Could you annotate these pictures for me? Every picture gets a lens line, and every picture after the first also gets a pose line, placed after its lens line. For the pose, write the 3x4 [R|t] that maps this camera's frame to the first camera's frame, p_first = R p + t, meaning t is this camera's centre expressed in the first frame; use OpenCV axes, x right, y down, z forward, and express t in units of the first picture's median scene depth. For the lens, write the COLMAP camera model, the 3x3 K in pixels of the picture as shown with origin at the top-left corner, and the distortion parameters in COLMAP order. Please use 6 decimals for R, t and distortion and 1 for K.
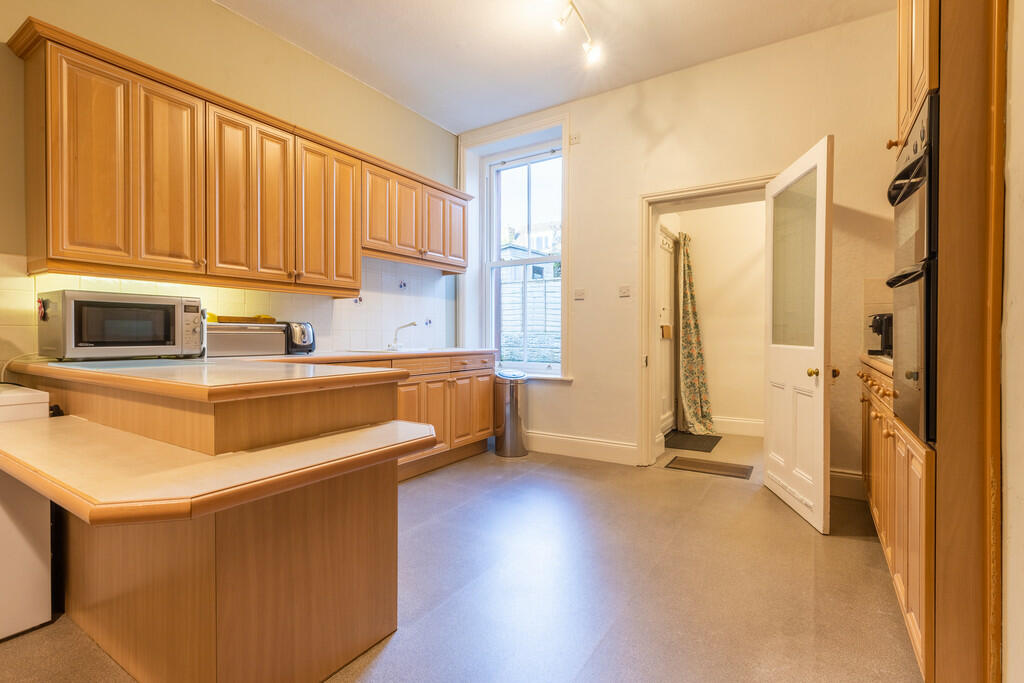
lens RADIAL K [[472.3, 0, 512.6], [0, 472.3, 339.9], [0, 0, 1]] dist [0.001850, 0.000246]
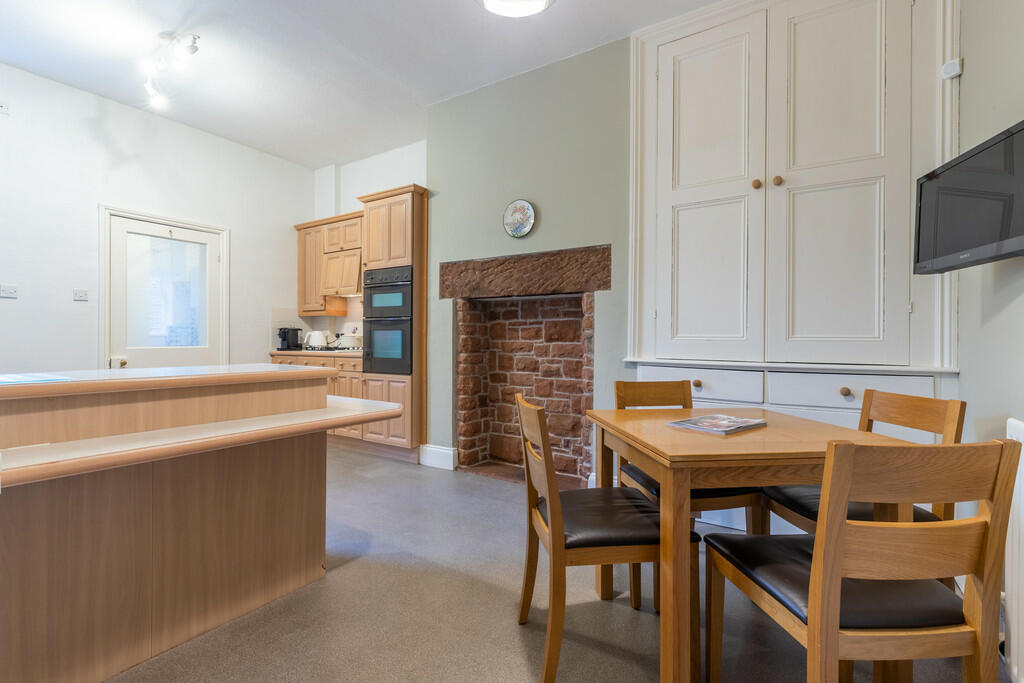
lens RADIAL K [[472.3, 0, 513.2], [0, 472.3, 340.6], [0, 0, 1]] dist [0.001850, 0.000246]
pose [[0.034465, -0.003992, 0.999398, -0.742812], [0.007389, 0.999966, 0.003739, -0.004570], [-0.999379, 0.007256, 0.034494, 0.059762]]
